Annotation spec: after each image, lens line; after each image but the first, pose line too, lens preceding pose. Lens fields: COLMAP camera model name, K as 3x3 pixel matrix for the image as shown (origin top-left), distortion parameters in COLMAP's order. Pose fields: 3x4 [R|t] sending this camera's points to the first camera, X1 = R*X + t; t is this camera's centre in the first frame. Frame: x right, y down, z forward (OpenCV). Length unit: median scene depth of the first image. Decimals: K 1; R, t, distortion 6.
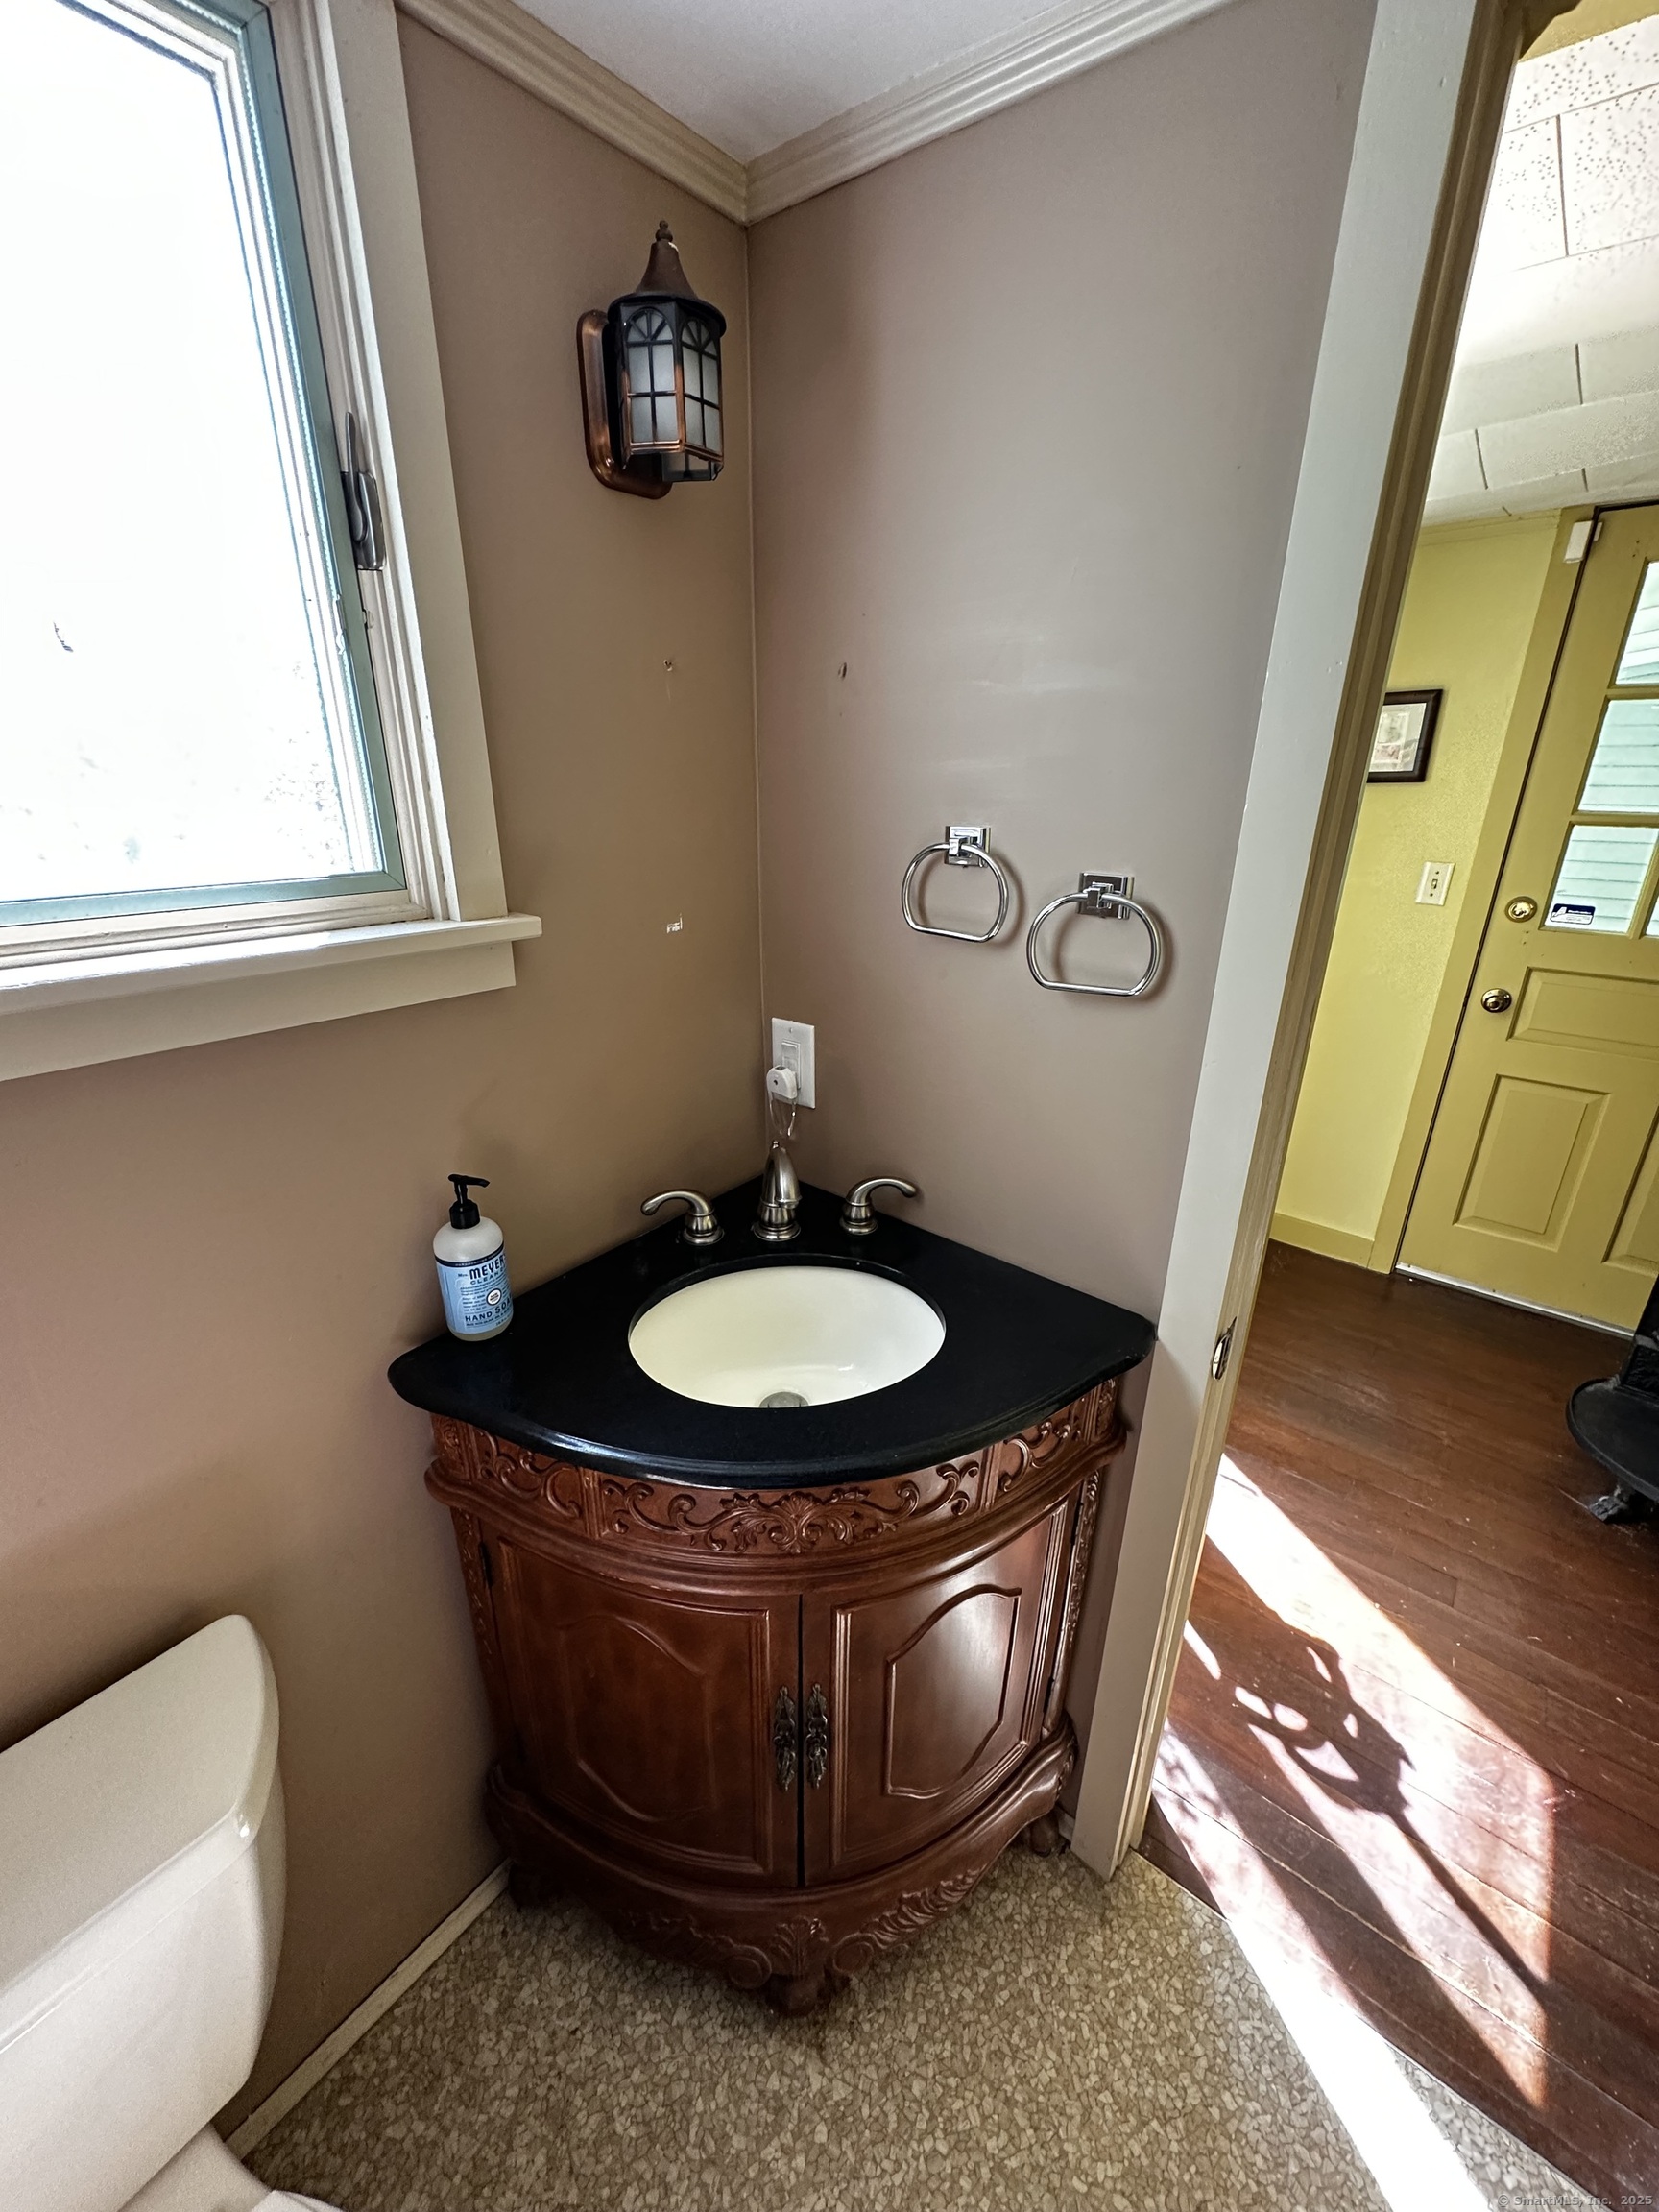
lens RADIAL K [[878.6, 0, 836.0], [0, 878.6, 1108.2], [0, 0, 1]] dist [0.000320, 0.000110]
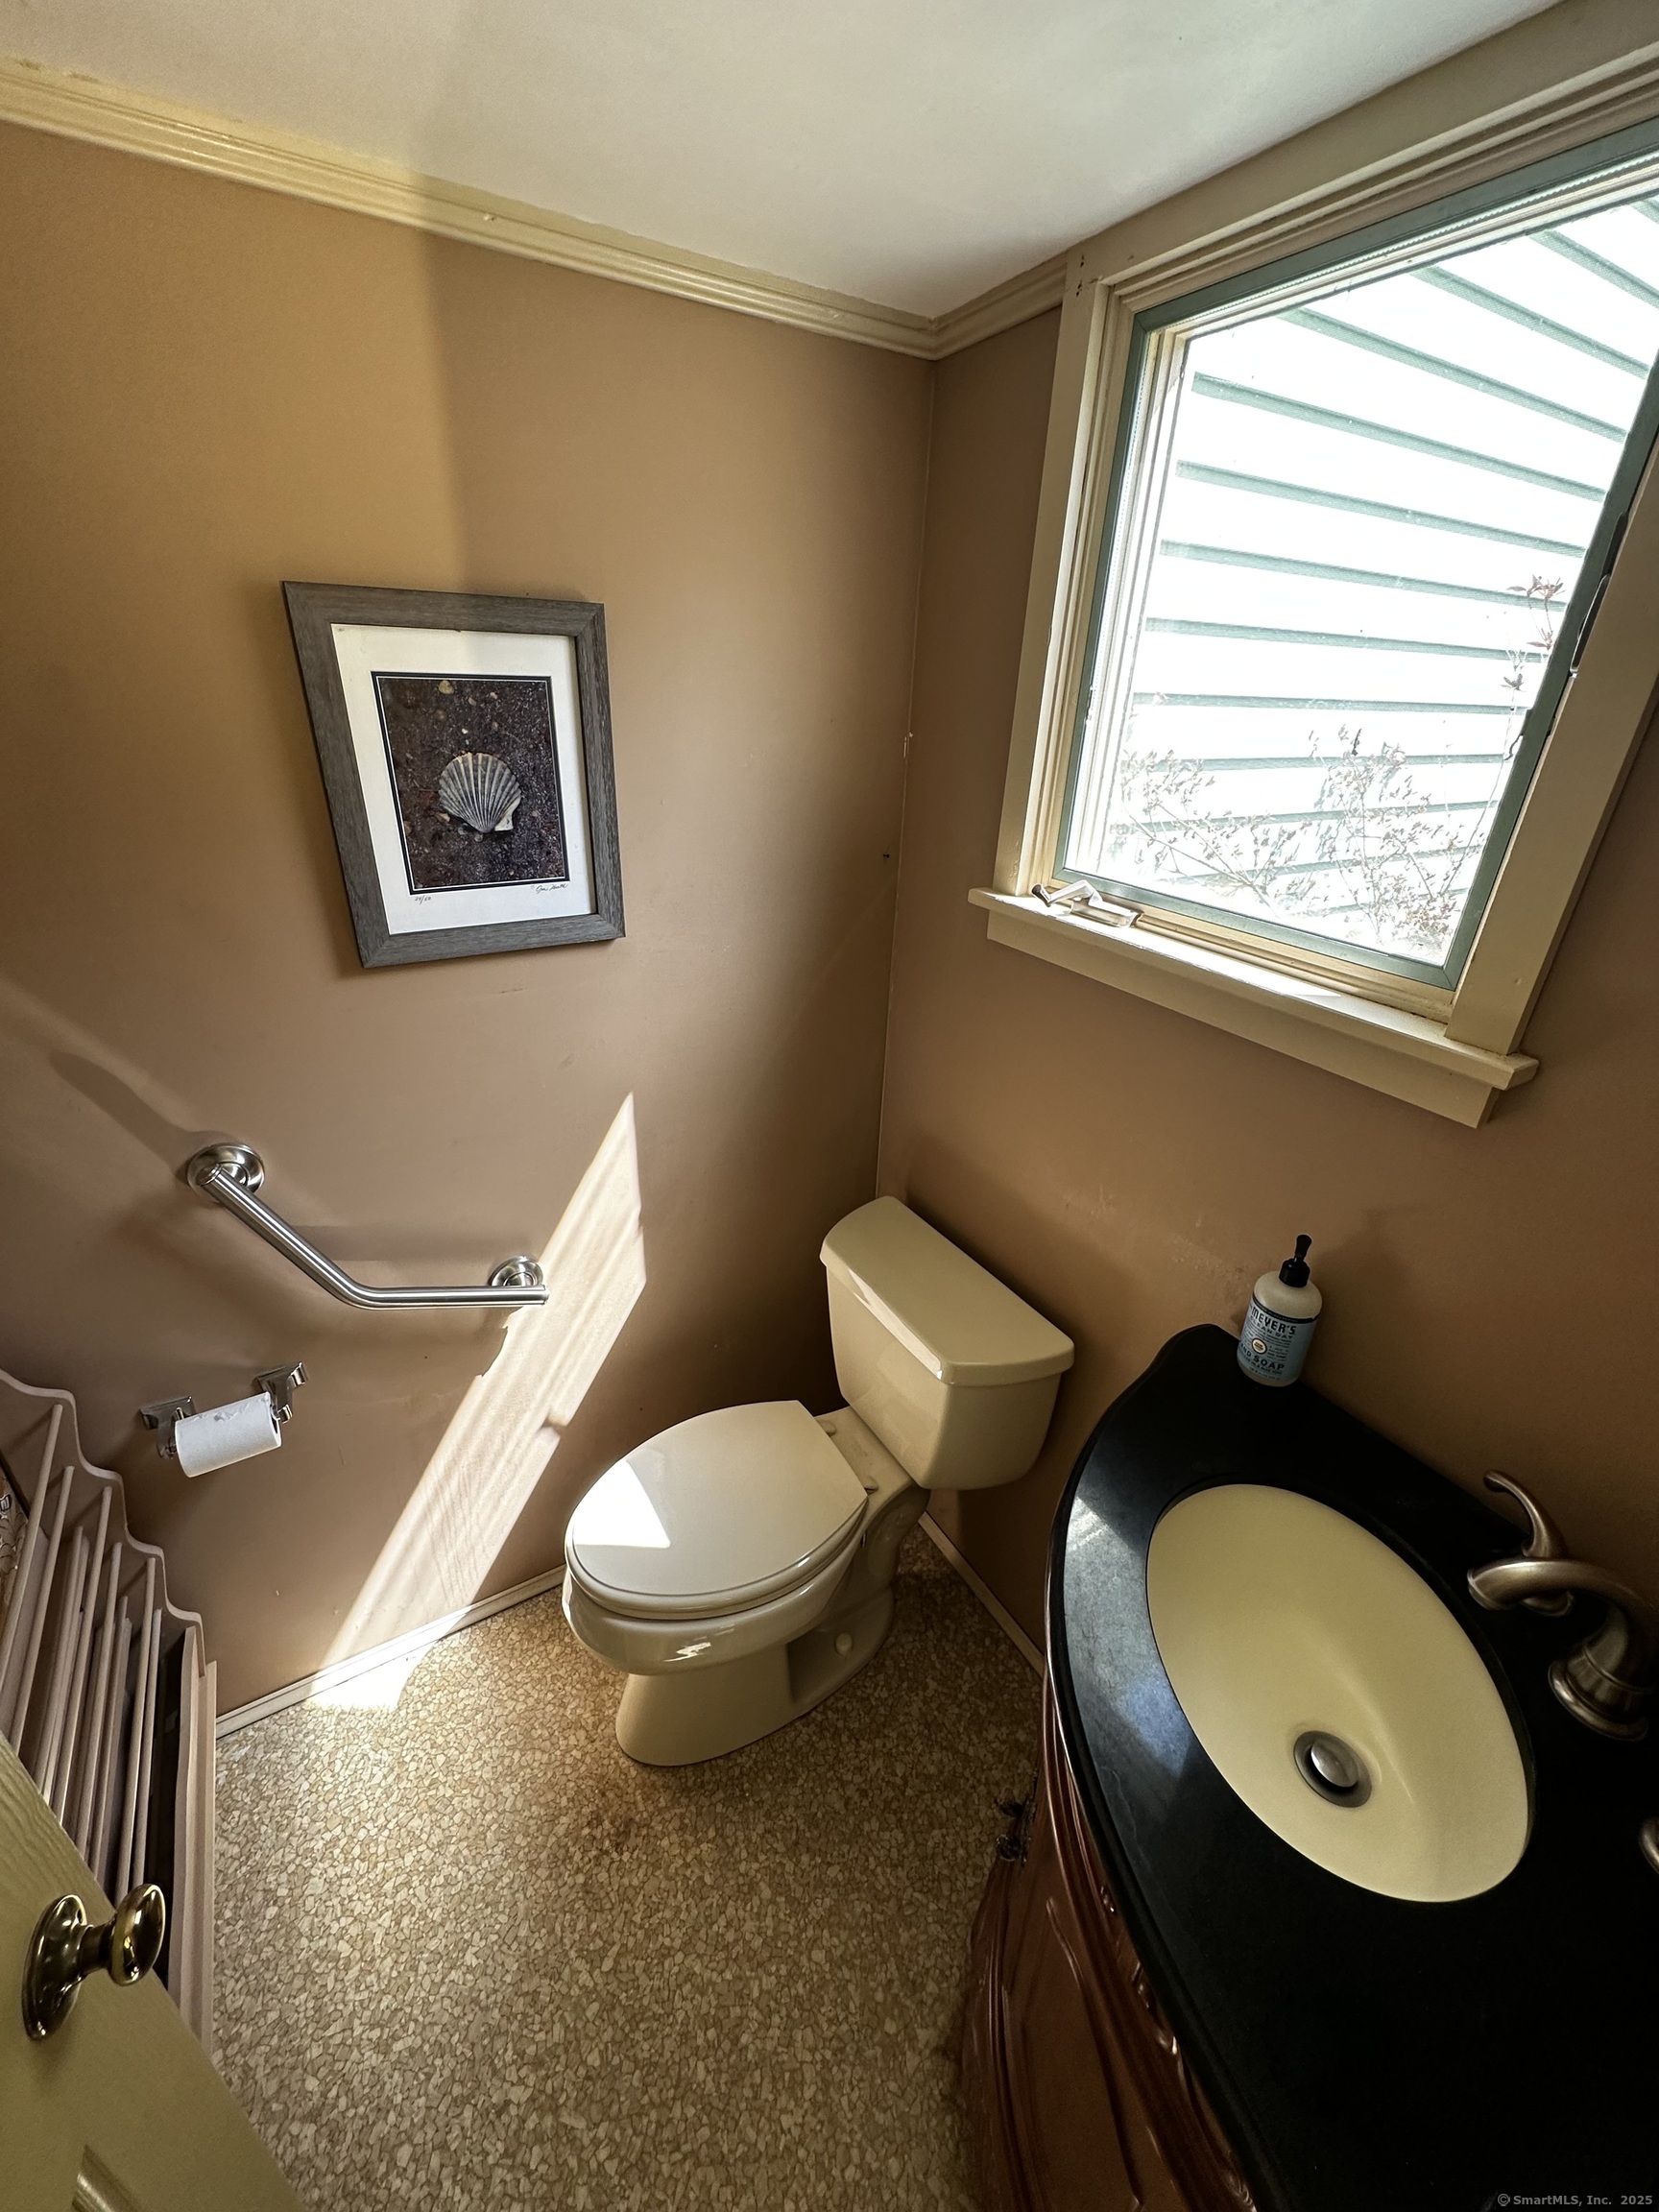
lens RADIAL K [[878.6, 0, 828.7], [0, 878.6, 1104.0], [0, 0, 1]] dist [0.000320, 0.000110]
pose [[-0.336394, 0.393224, -0.855695, 0.580325], [-0.365686, 0.782800, 0.503486, -0.363176], [0.867821, 0.482286, -0.119532, 0.544923]]
